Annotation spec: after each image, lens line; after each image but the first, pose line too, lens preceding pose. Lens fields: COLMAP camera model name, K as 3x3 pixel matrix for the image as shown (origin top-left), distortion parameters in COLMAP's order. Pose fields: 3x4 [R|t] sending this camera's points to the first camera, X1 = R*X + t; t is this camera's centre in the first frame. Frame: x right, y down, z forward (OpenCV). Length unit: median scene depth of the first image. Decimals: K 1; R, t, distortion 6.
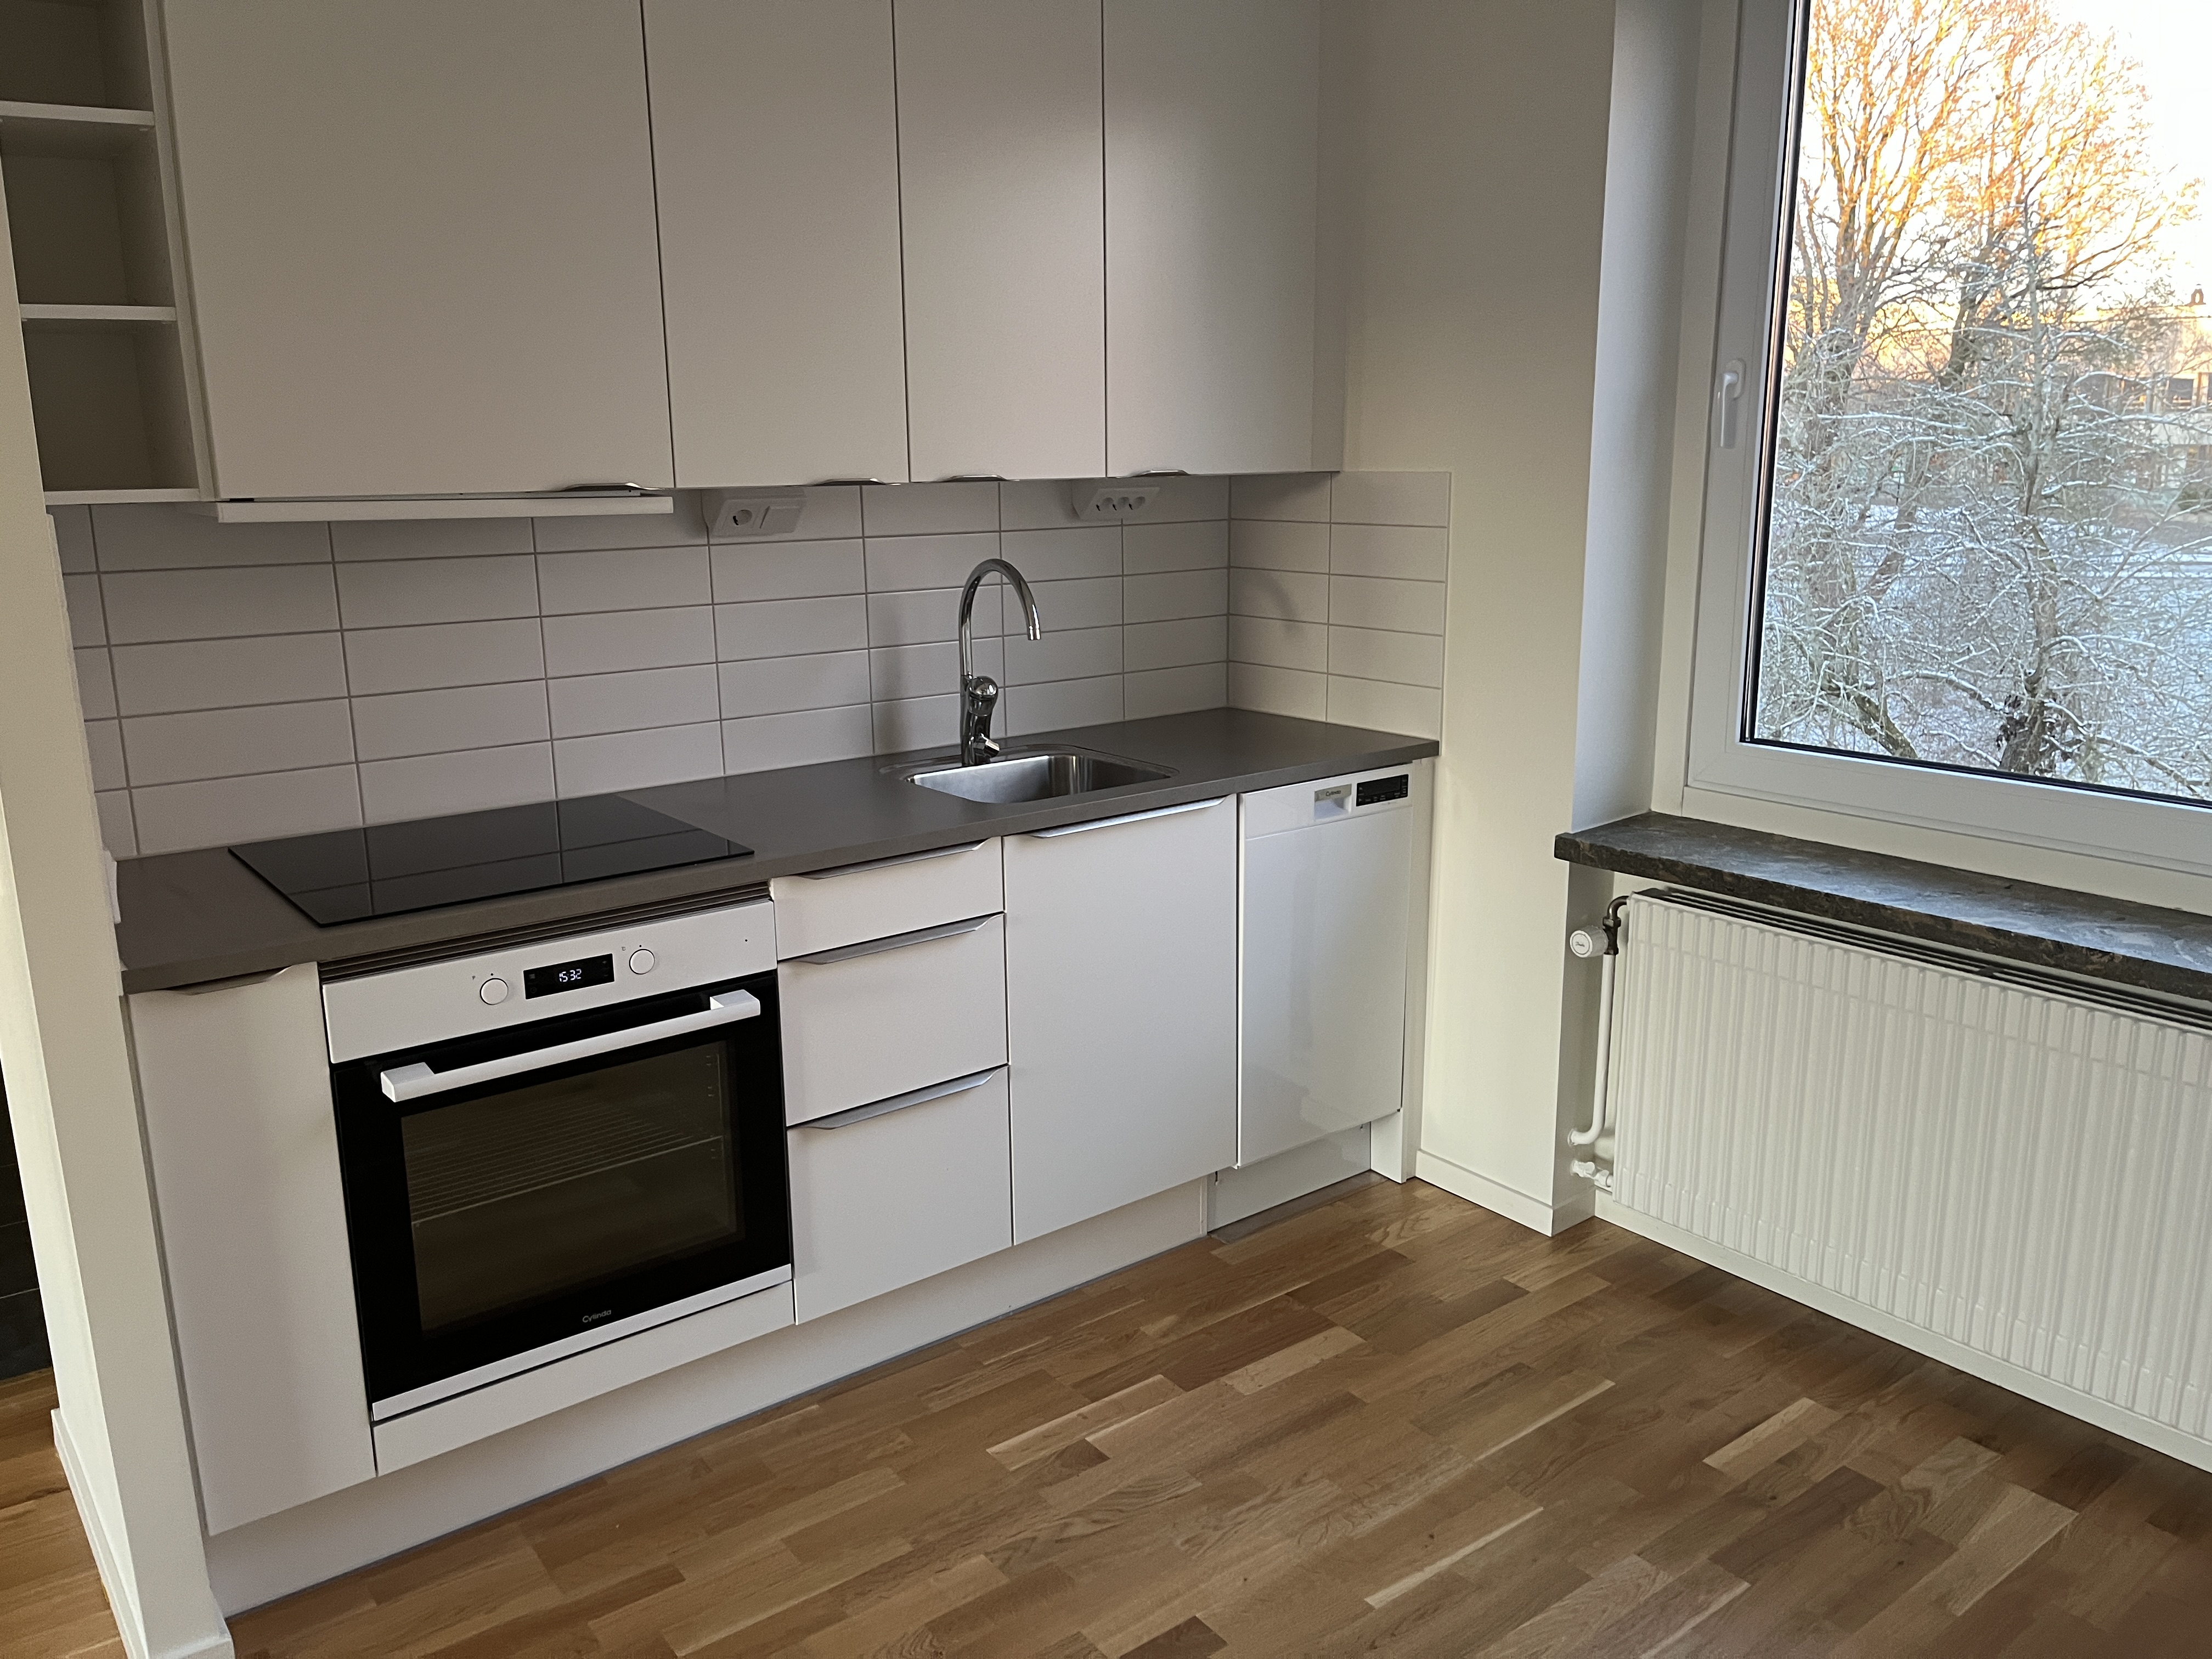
lens RADIAL K [[1669.3, 0, 1106.0], [0, 1669.3, 829.5], [0, 0, 1]] dist [0.055378, -0.069941]
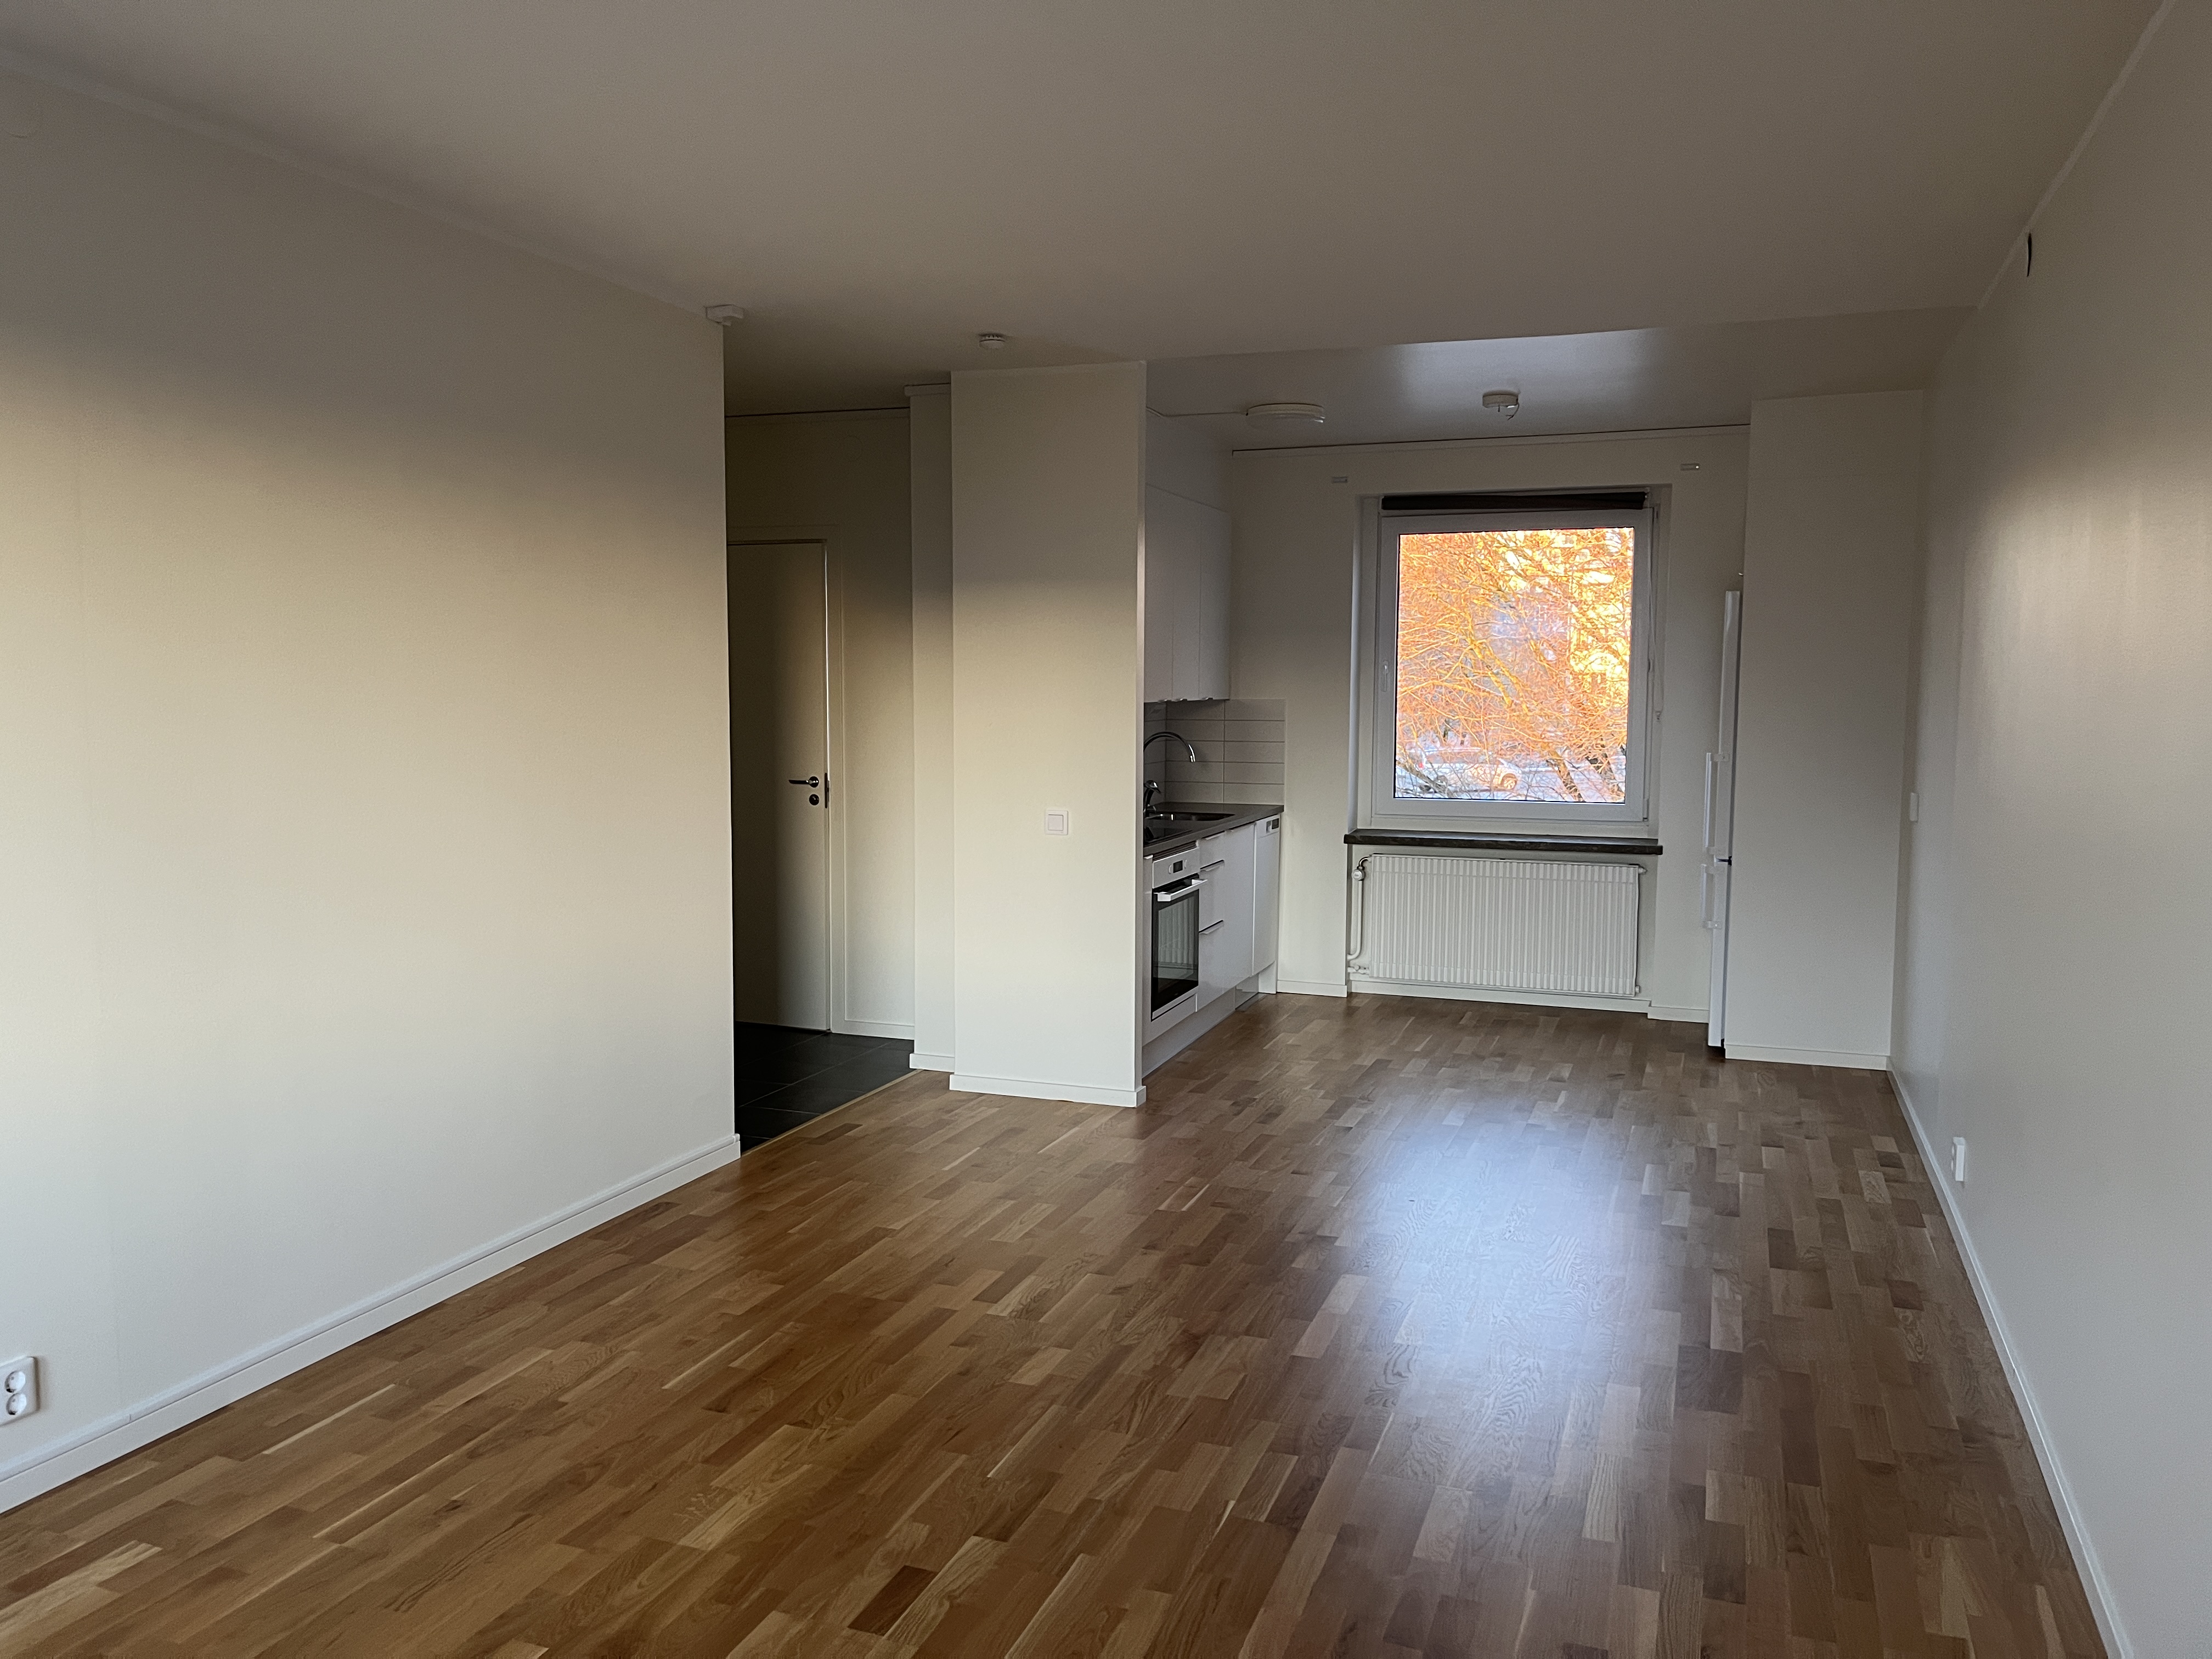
lens RADIAL K [[1669.3, 0, 1106.0], [0, 1669.3, 829.5], [0, 0, 1]] dist [0.055378, -0.069941]
pose [[0.849440, -0.038193, 0.526301, -1.782638], [0.110746, 0.988068, -0.107038, 0.292979], [-0.515933, 0.149208, 0.843534, -1.272286]]
